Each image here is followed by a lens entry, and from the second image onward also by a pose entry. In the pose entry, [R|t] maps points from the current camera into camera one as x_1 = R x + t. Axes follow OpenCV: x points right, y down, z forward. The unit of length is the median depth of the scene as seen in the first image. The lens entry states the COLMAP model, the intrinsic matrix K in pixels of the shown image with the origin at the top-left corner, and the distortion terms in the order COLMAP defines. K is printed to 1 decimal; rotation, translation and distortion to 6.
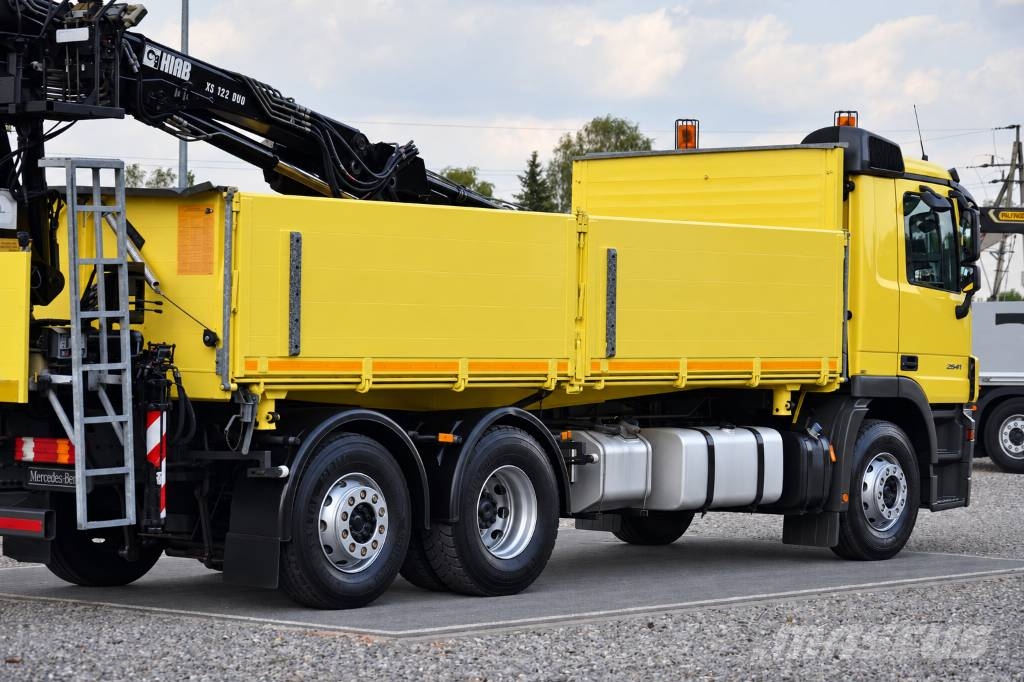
lens RADIAL K [[2790.8, 0, 513.5], [0, 2790.8, 353.5], [0, 0, 1]] dist [0.000927, 0.597530]
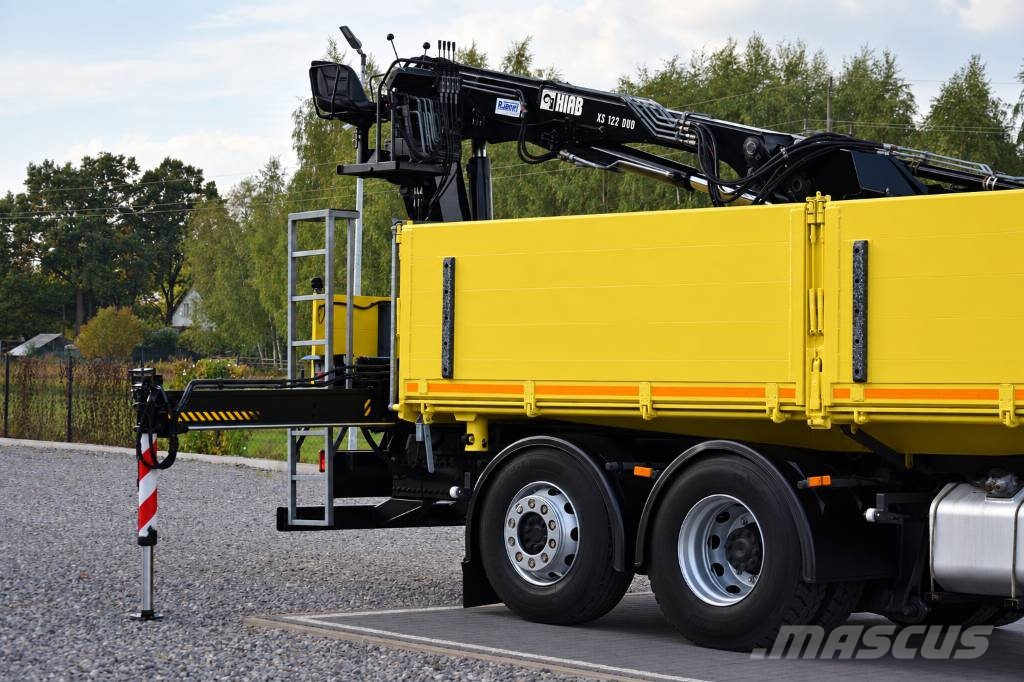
lens RADIAL K [[2395.2, 0, 511.3], [0, 2395.2, 313.1], [0, 0, 1]] dist [-0.017936, 0.477134]
pose [[-0.082705, -0.043740, -0.995614, 0.750442], [-0.018554, 0.998931, -0.042345, 0.012902], [0.996401, 0.014970, -0.083428, 1.031434]]
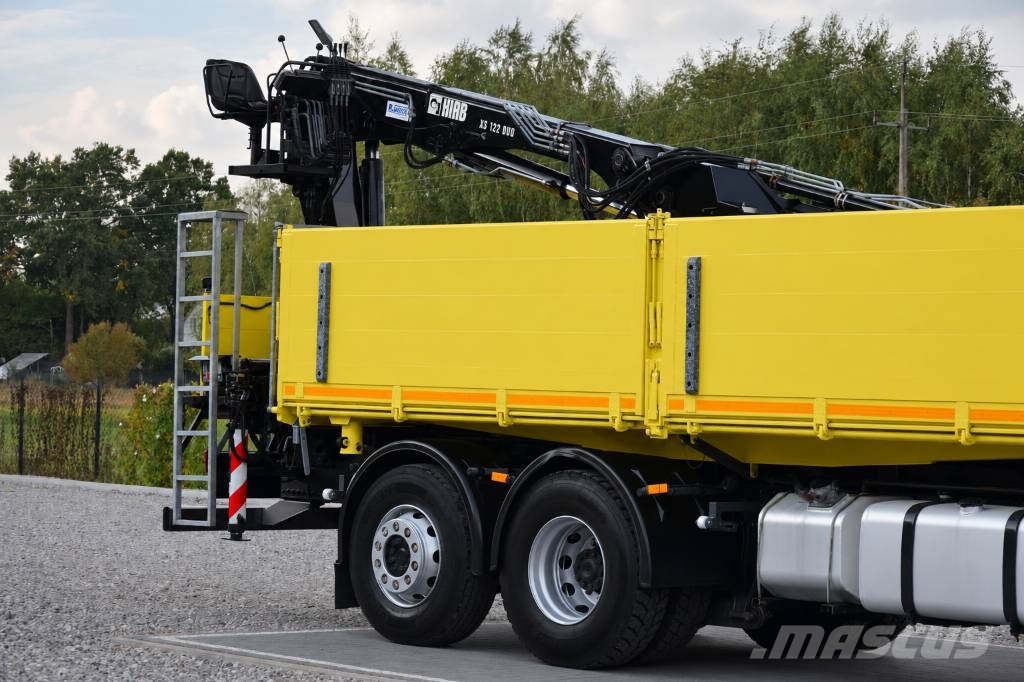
lens RADIAL K [[2790.8, 0, 513.5], [0, 2790.8, 353.5], [0, 0, 1]] dist [0.000927, 0.597530]
pose [[-0.106965, -0.022376, -0.994011, 0.891261], [-0.033120, 0.999272, -0.018931, 0.007007], [0.993711, 0.030896, -0.107628, 1.112401]]
